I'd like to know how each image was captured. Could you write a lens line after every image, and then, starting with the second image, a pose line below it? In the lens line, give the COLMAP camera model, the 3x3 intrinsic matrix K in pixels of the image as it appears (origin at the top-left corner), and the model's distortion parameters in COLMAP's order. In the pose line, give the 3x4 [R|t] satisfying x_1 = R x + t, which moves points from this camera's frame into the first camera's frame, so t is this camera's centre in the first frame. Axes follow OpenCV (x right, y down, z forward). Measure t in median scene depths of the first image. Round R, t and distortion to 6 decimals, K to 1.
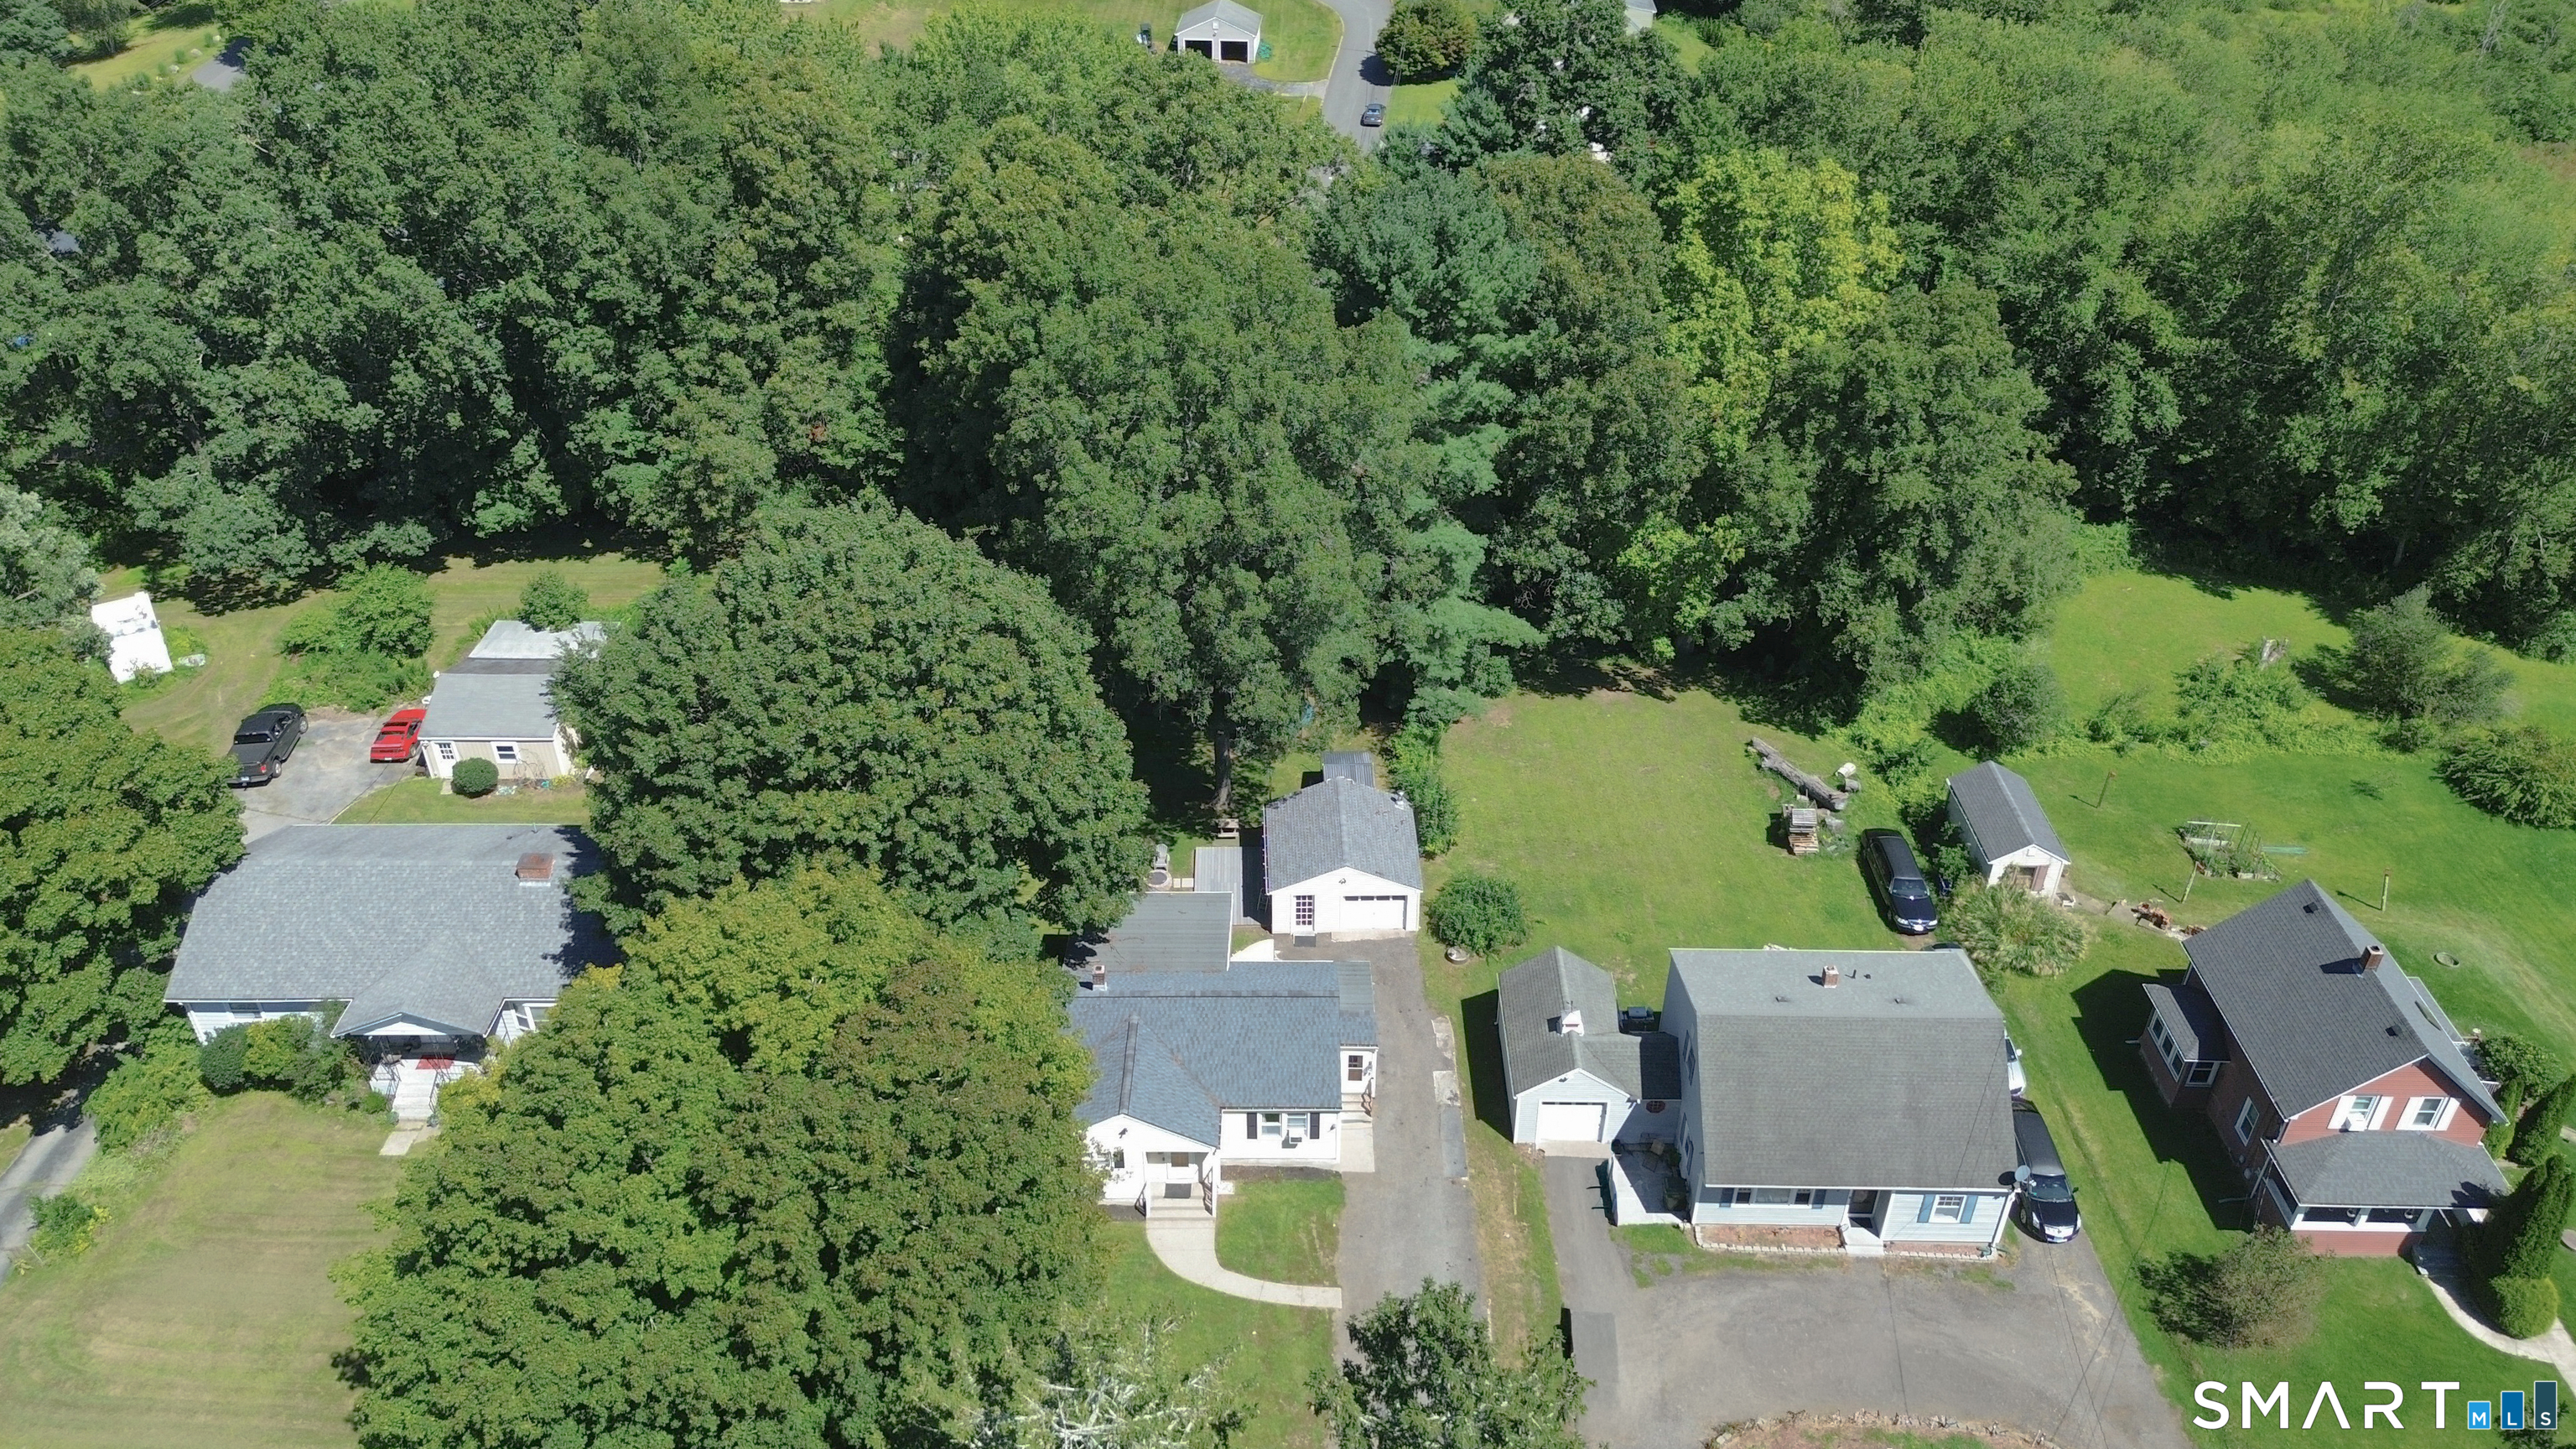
lens RADIAL K [[1840.7, 0, 1281.6], [0, 1840.7, 734.1], [0, 0, 1]] dist [0.050330, -0.041470]
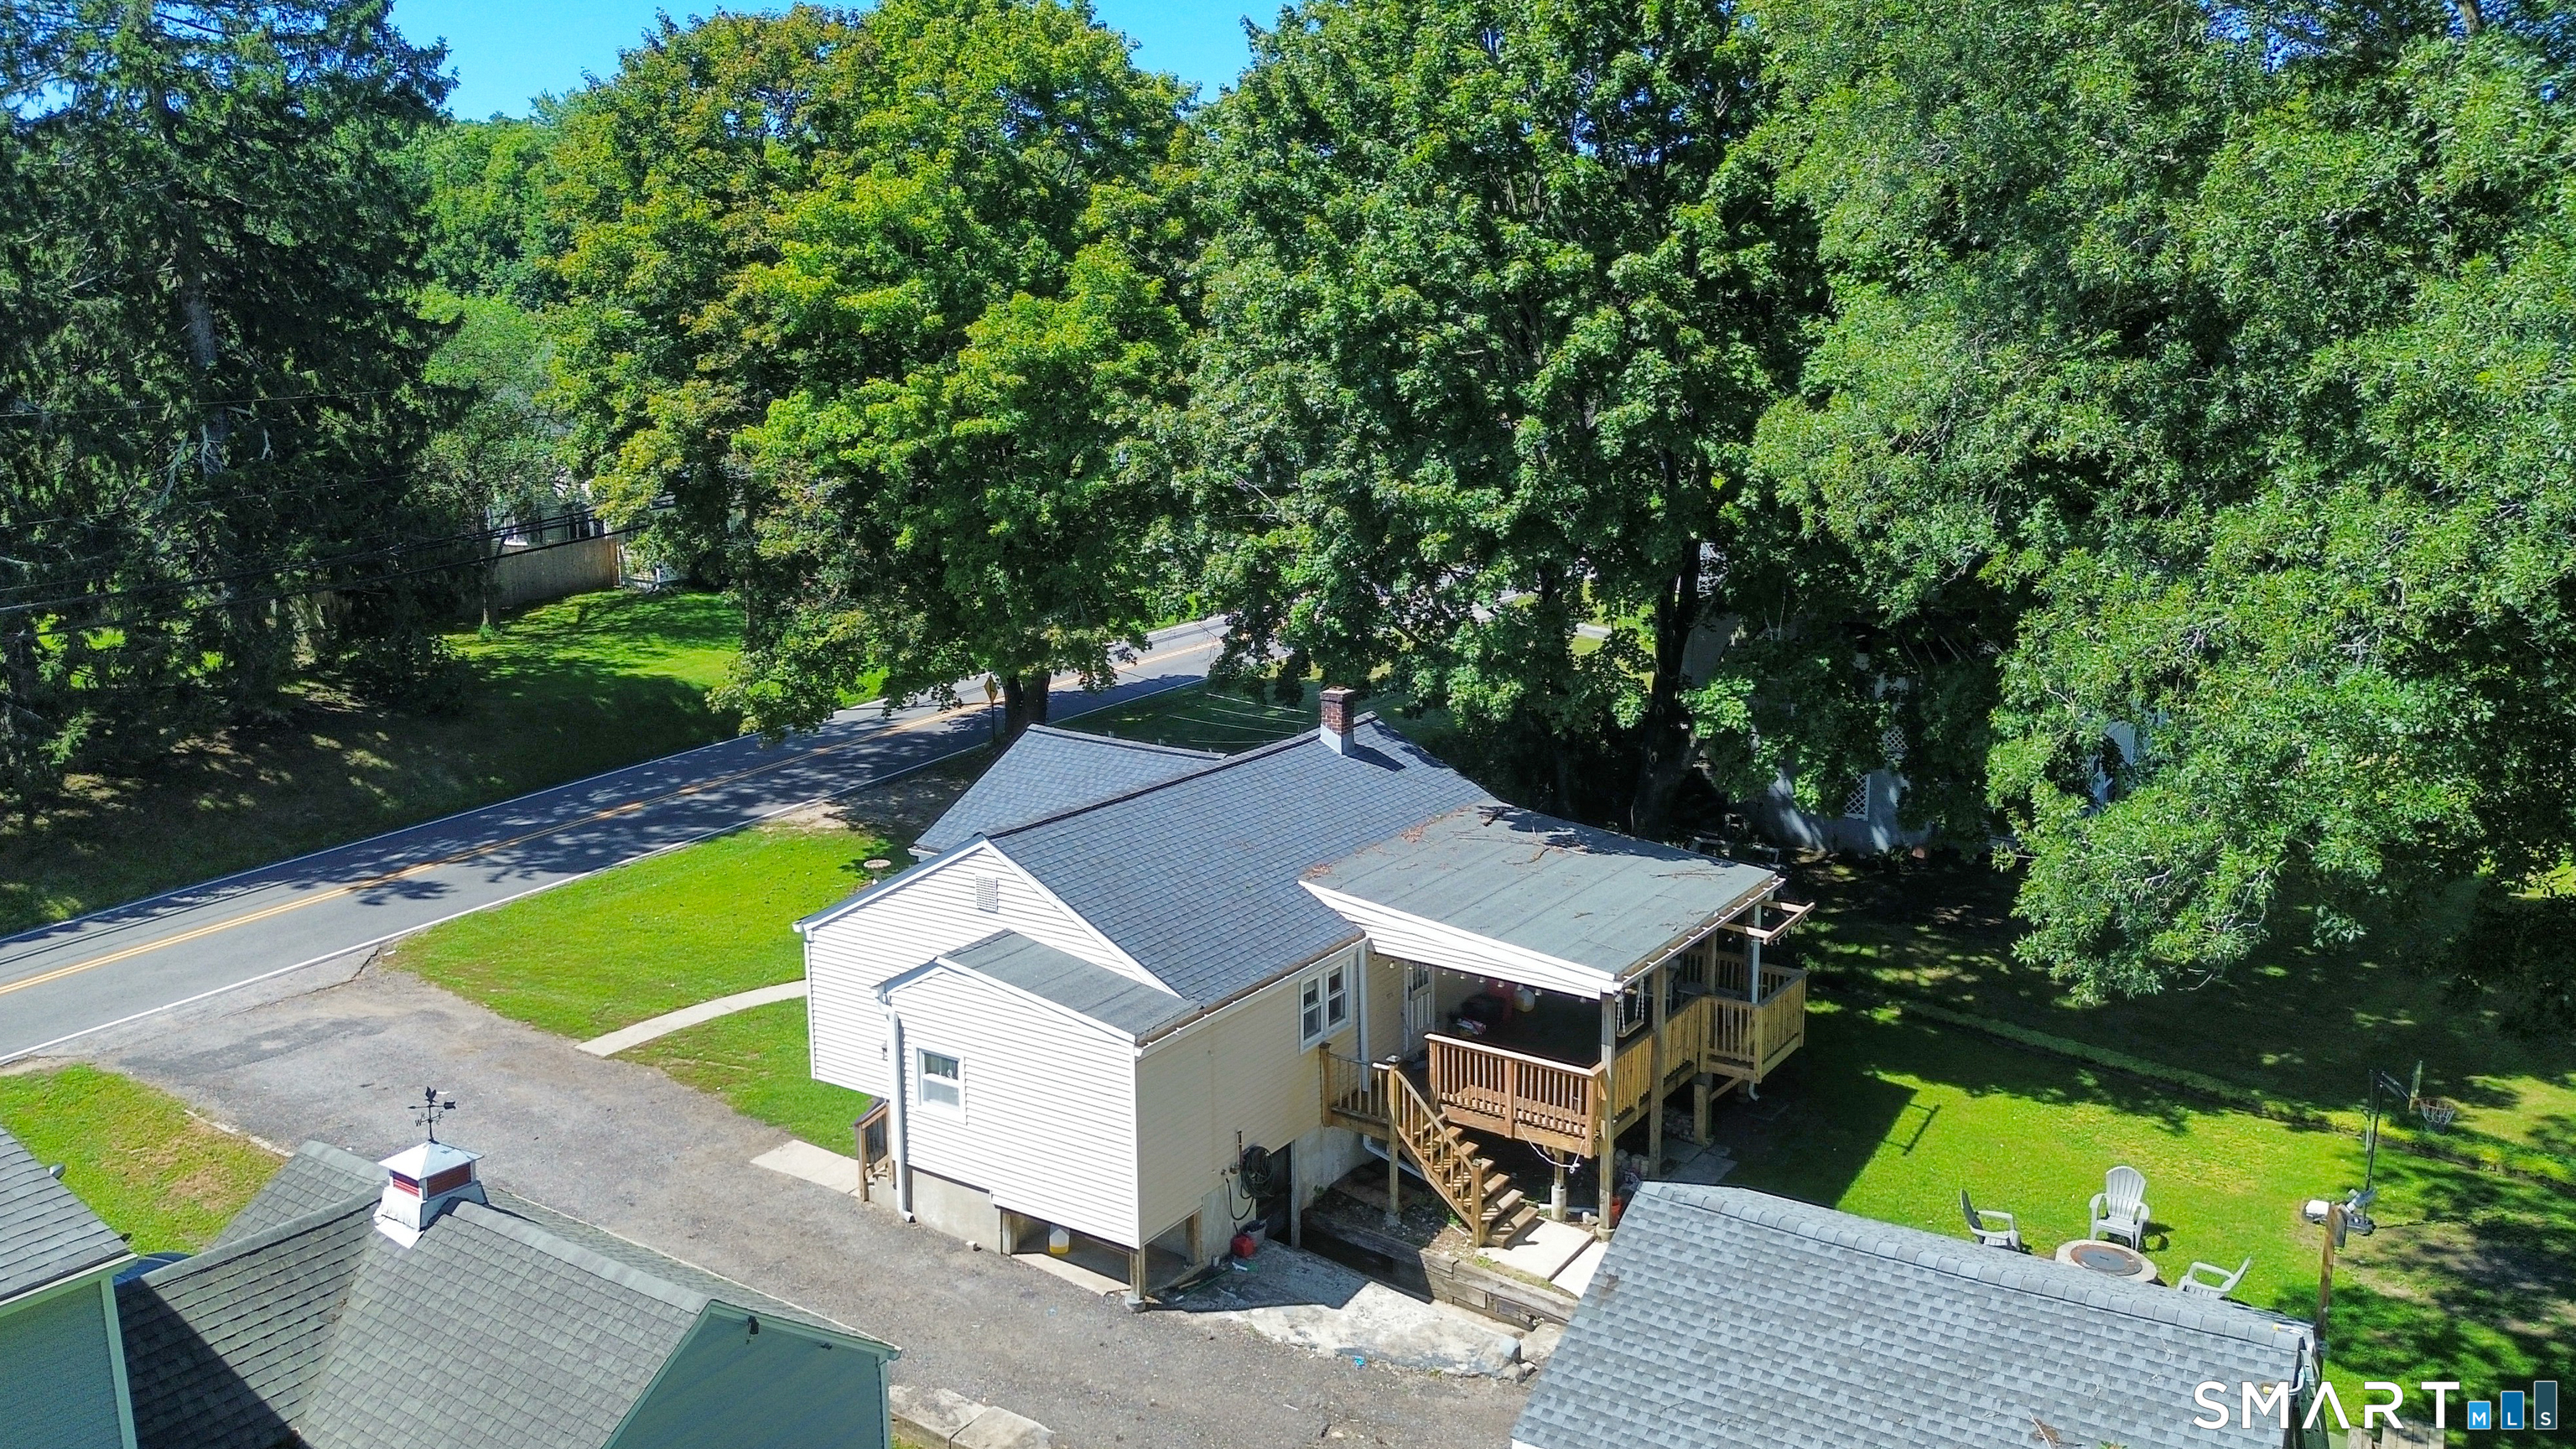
lens RADIAL K [[1926.4, 0, 1284.2], [0, 1926.4, 735.3], [0, 0, 1]] dist [0.005763, 0.001267]
pose [[-0.560034, 0.162193, -0.812438, 0.248774], [-0.467089, 0.748116, 0.471328, -0.072614], [0.684244, 0.643441, -0.343211, 0.913983]]
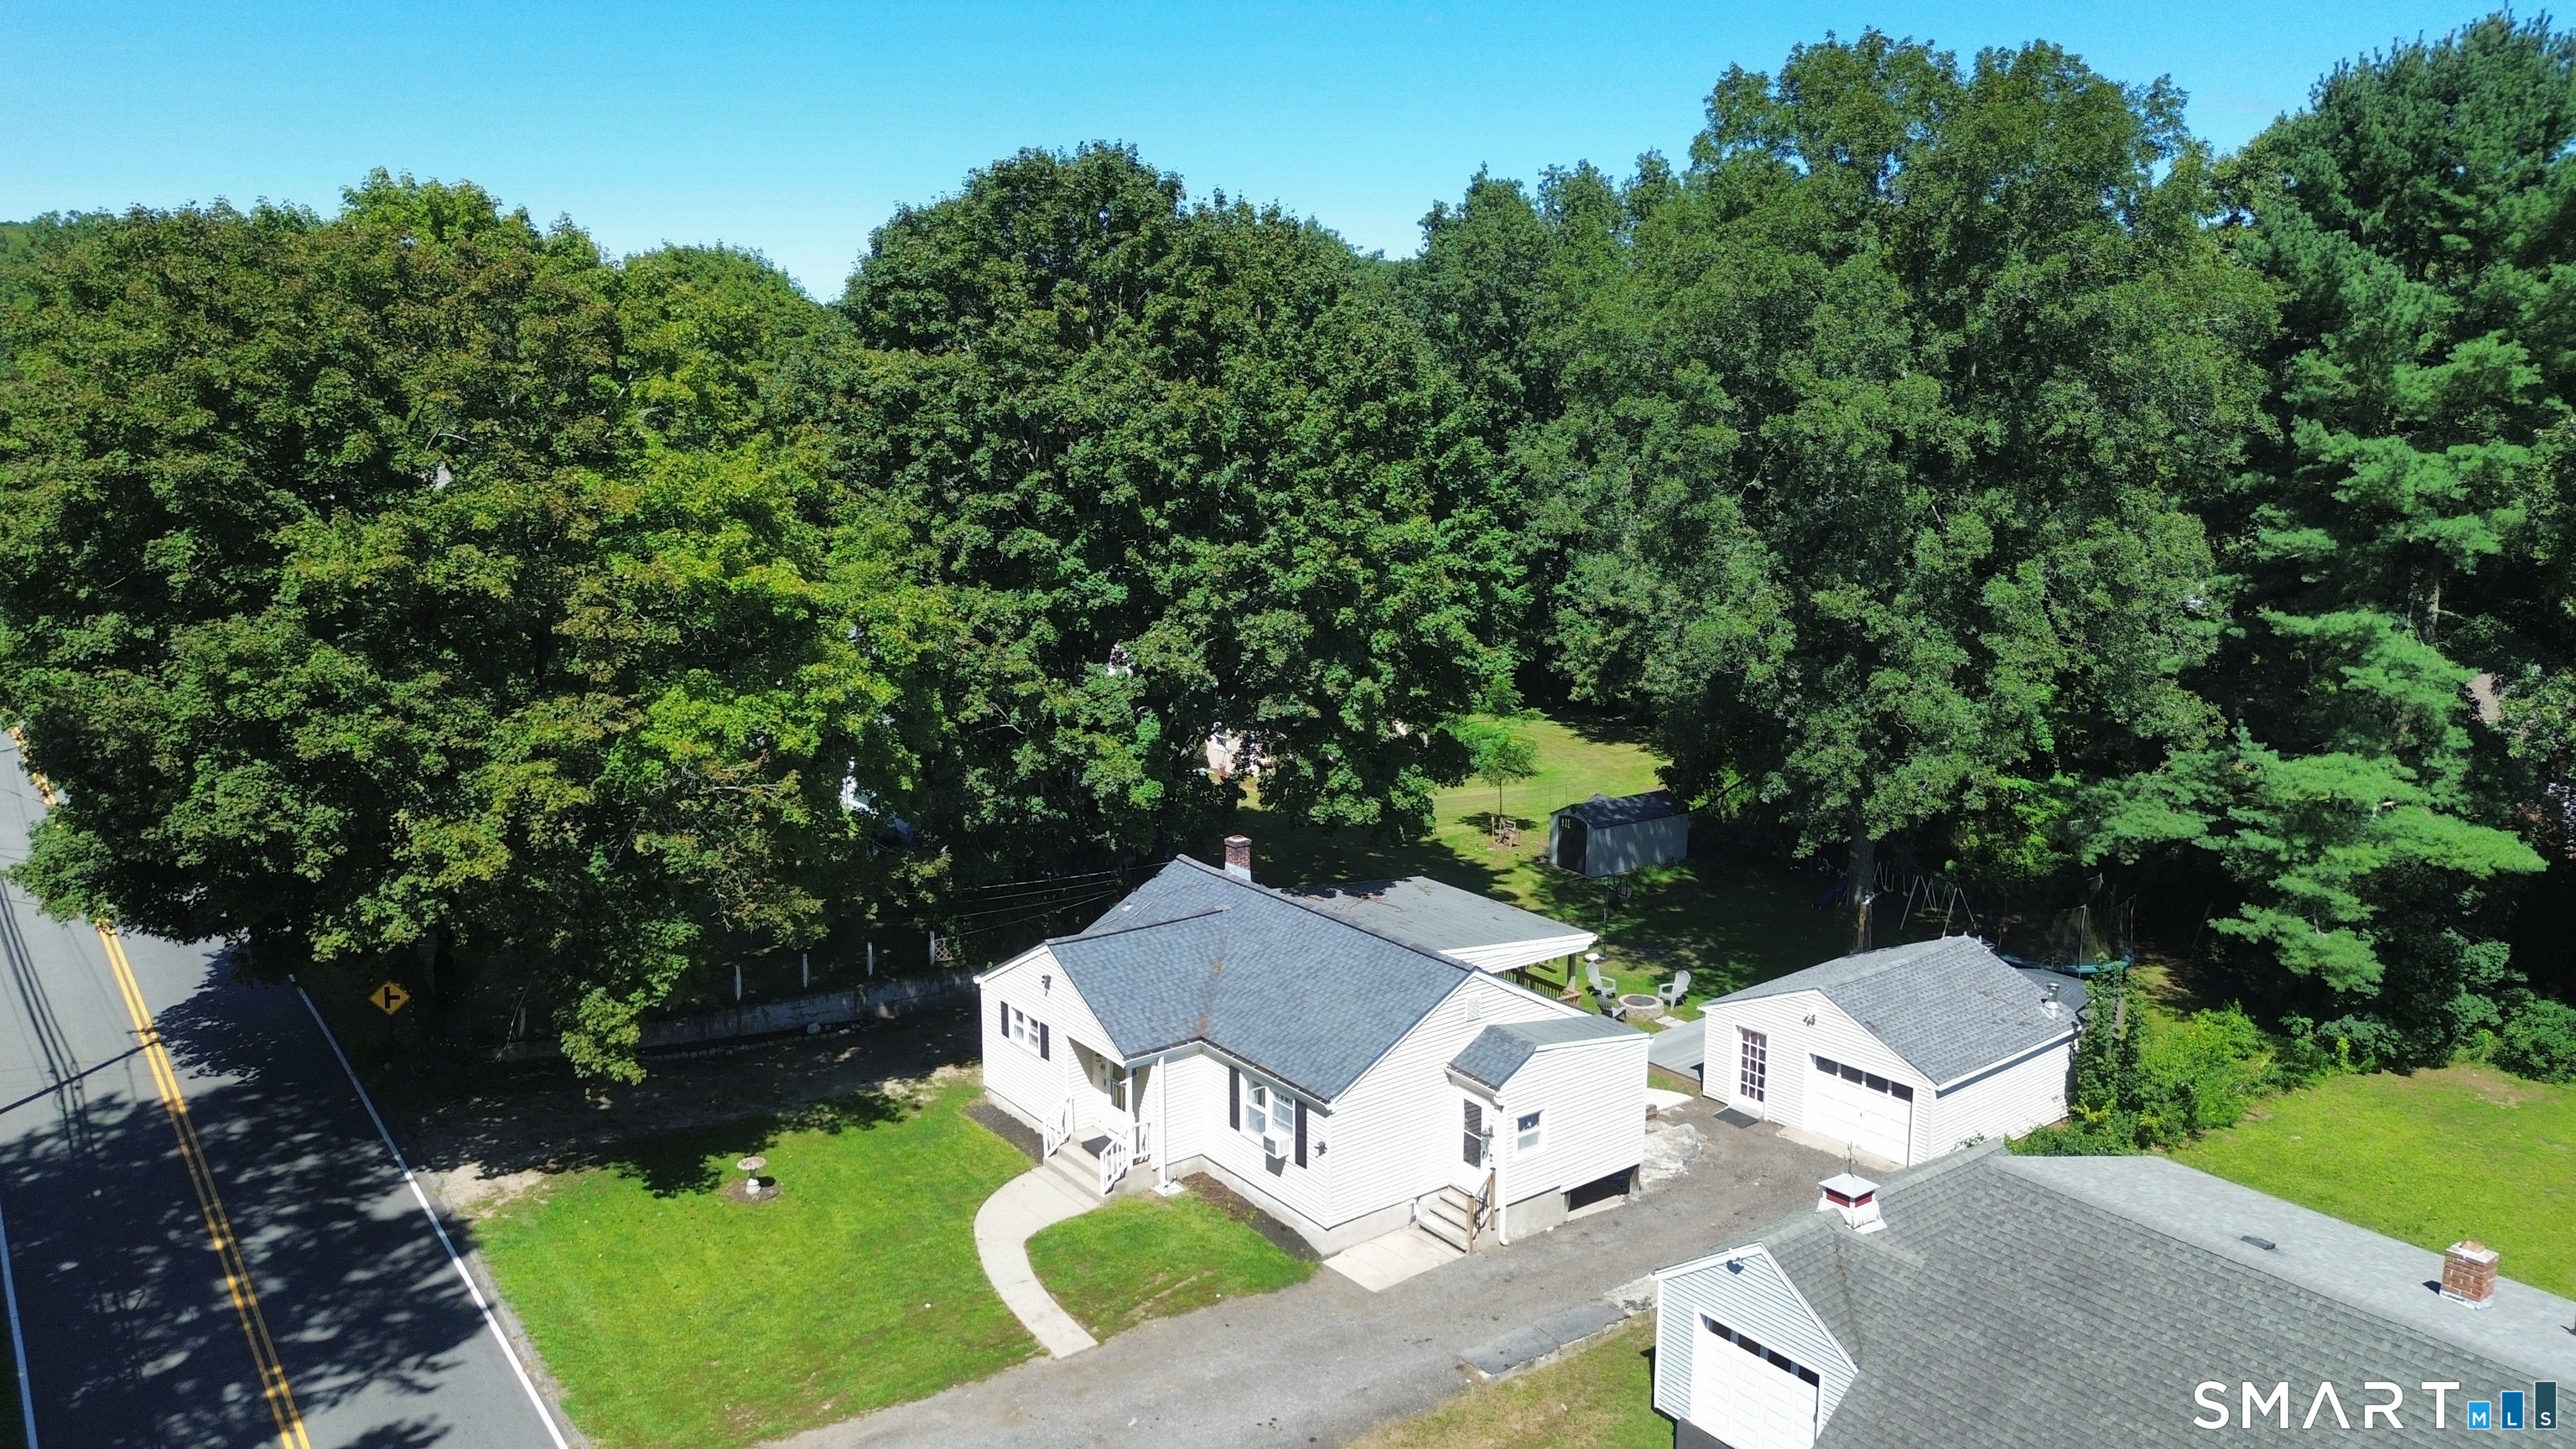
lens RADIAL K [[1840.7, 0, 1276.2], [0, 1840.7, 720.0], [0, 0, 1]] dist [0.050330, -0.041470]
pose [[0.606202, 0.151061, -0.780833, 0.325068], [-0.453266, 0.872361, -0.183126, 0.160140], [0.653505, 0.464937, 0.597298, 0.466805]]
